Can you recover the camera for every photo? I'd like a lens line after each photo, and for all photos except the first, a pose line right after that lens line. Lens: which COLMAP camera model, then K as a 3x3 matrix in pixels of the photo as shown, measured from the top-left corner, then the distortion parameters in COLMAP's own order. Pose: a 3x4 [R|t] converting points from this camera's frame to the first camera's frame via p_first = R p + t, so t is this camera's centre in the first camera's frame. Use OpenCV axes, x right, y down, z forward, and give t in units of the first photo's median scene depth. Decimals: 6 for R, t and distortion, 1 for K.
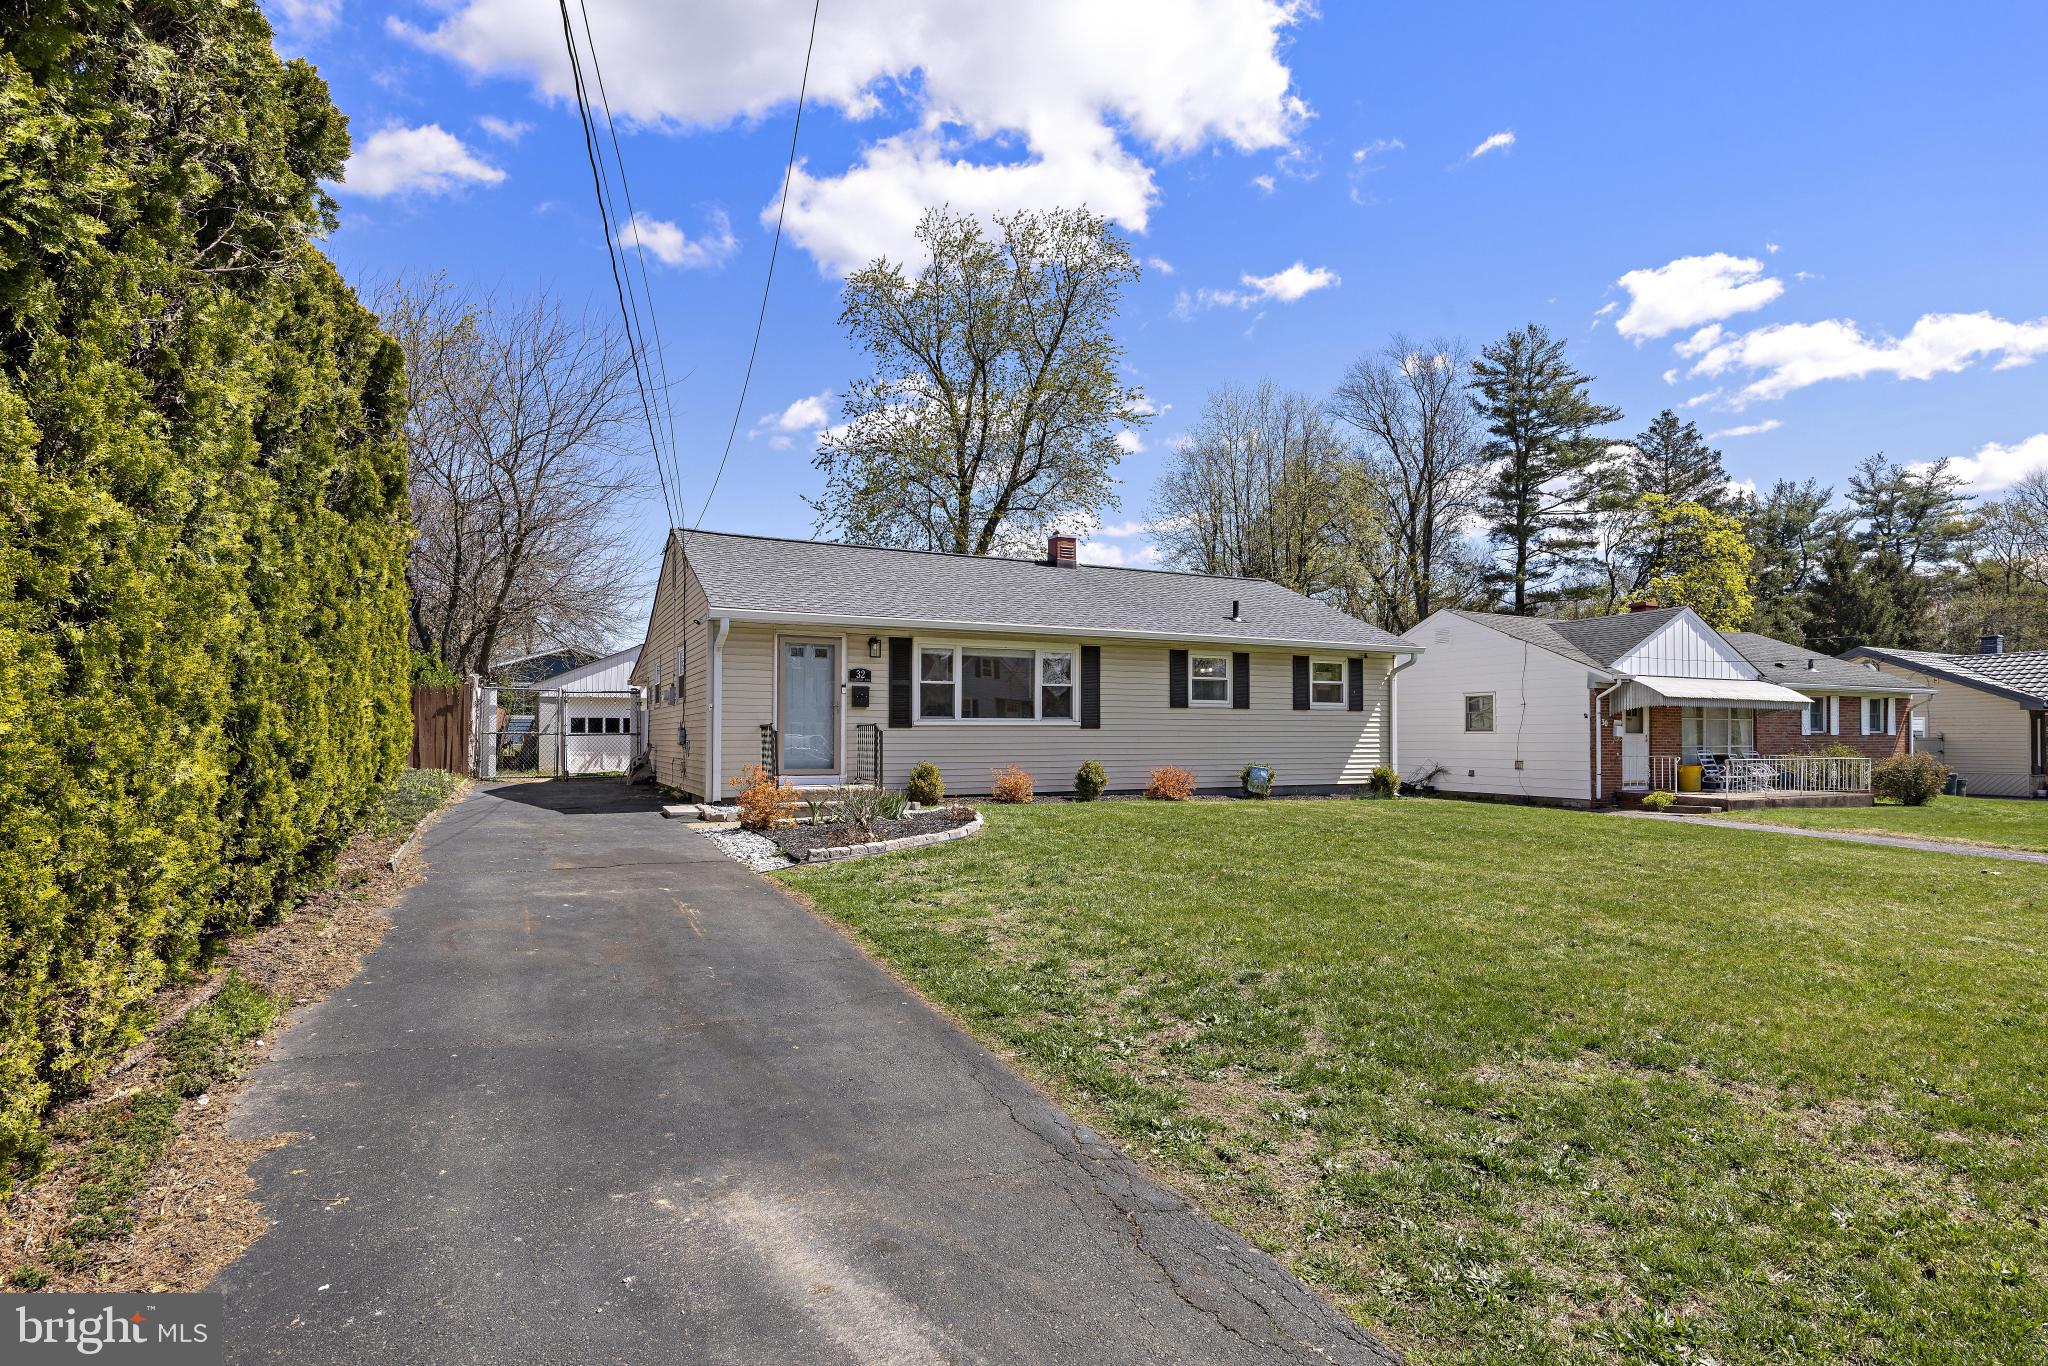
lens RADIAL K [[1059.0, 0, 1024.0], [0, 1059.0, 683.0], [0, 0, 1]] dist [0.000039, -0.000001]
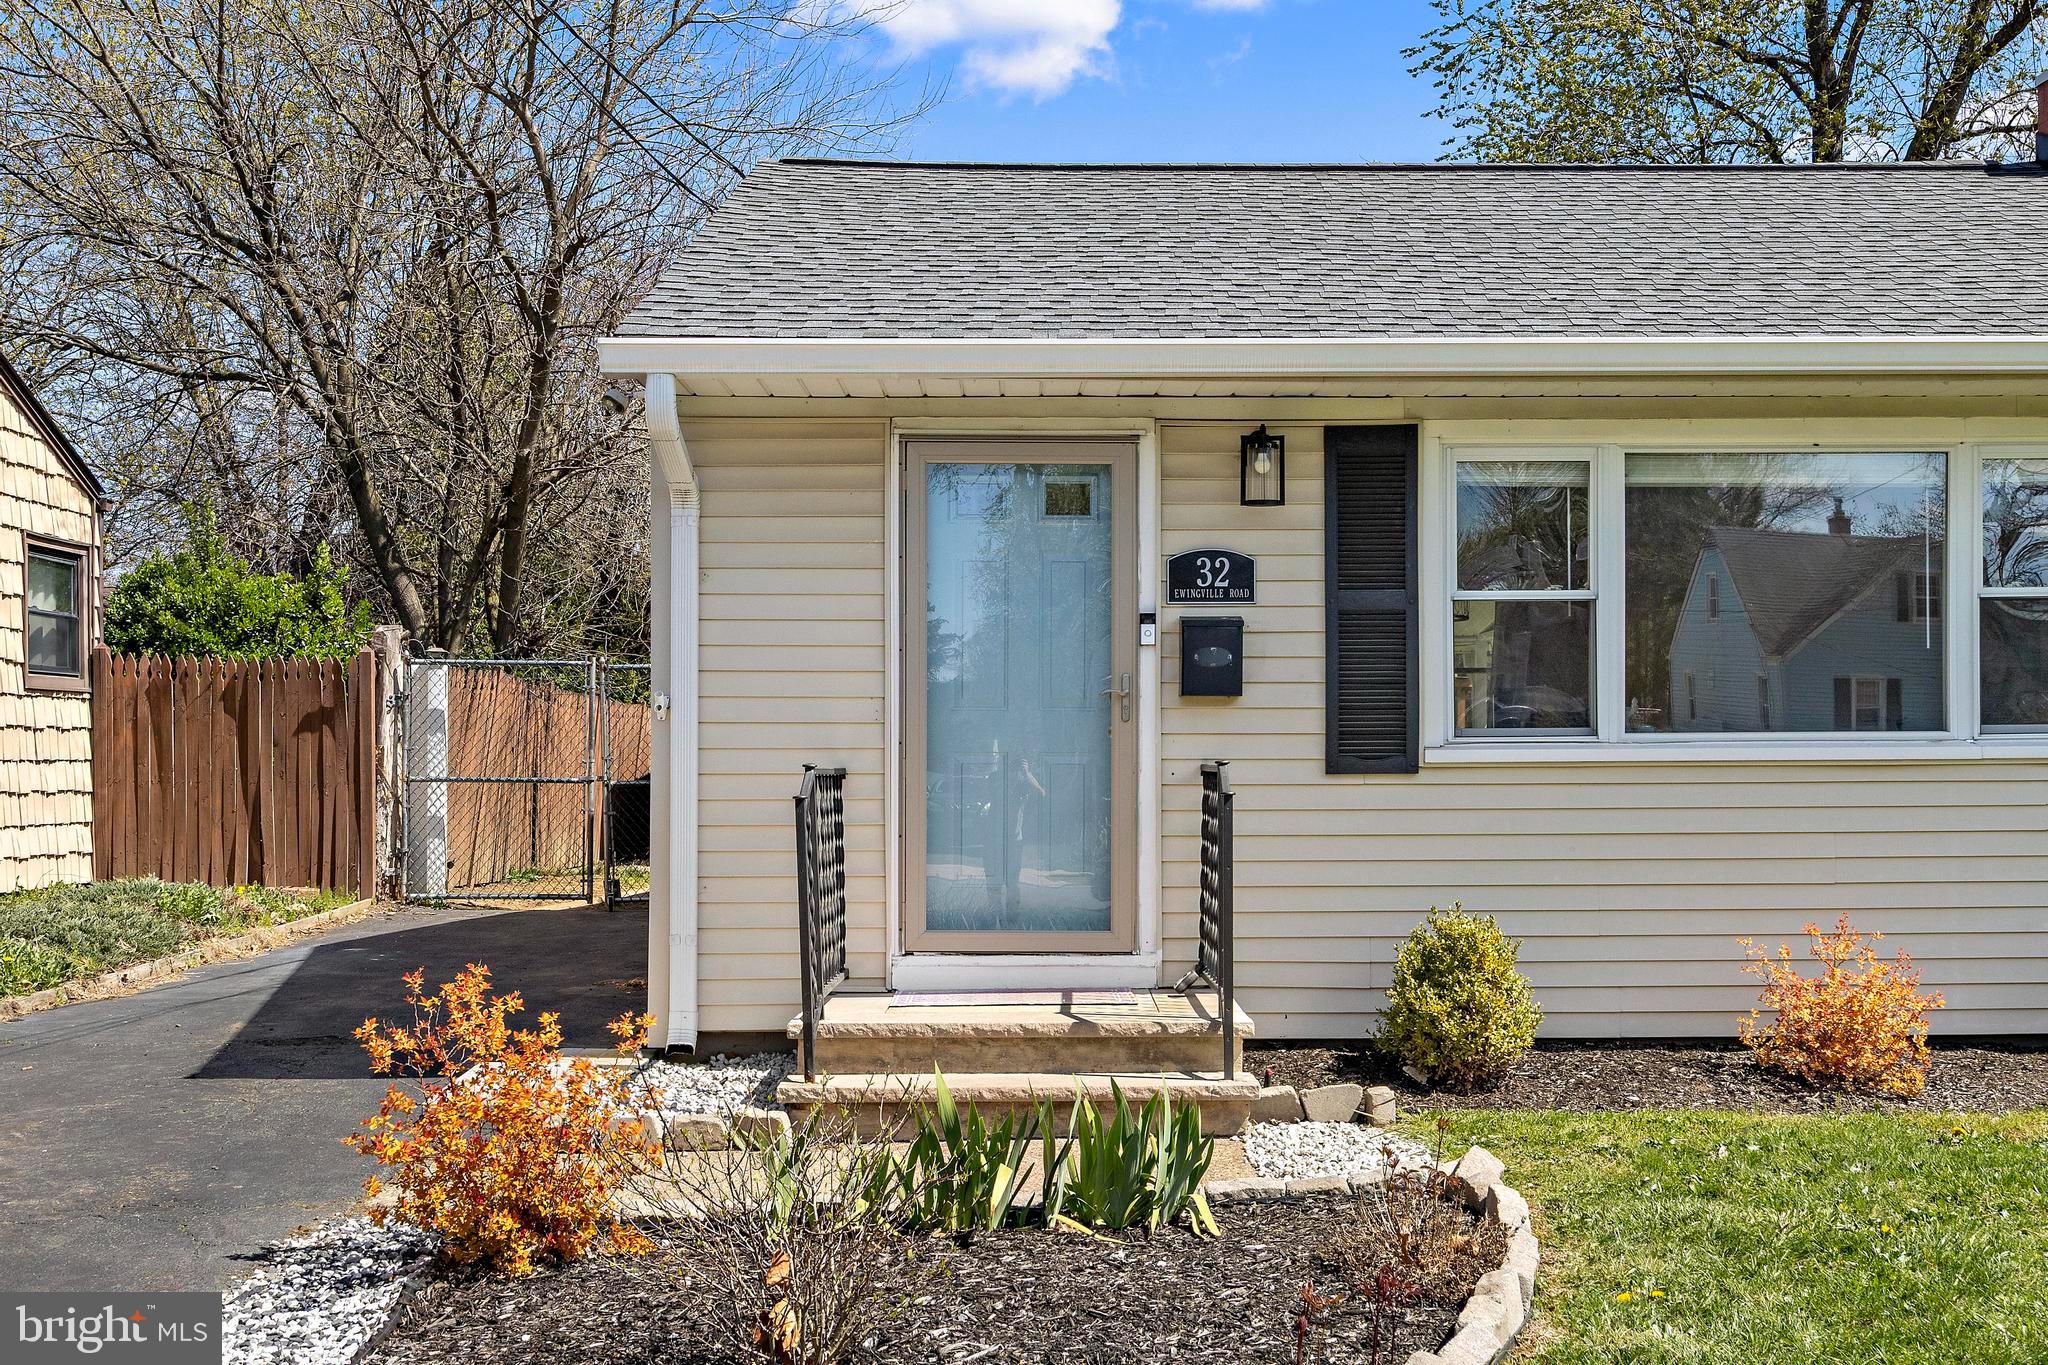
lens RADIAL K [[2277.9, 0, 1024.0], [0, 2277.9, 682.5], [0, 0, 1]] dist [-0.006015, -0.001328]
pose [[0.911775, -0.016630, -0.410352, 0.034493], [0.022675, 0.999694, 0.009869, 0.012447], [0.410063, -0.018303, 0.911874, 0.460749]]
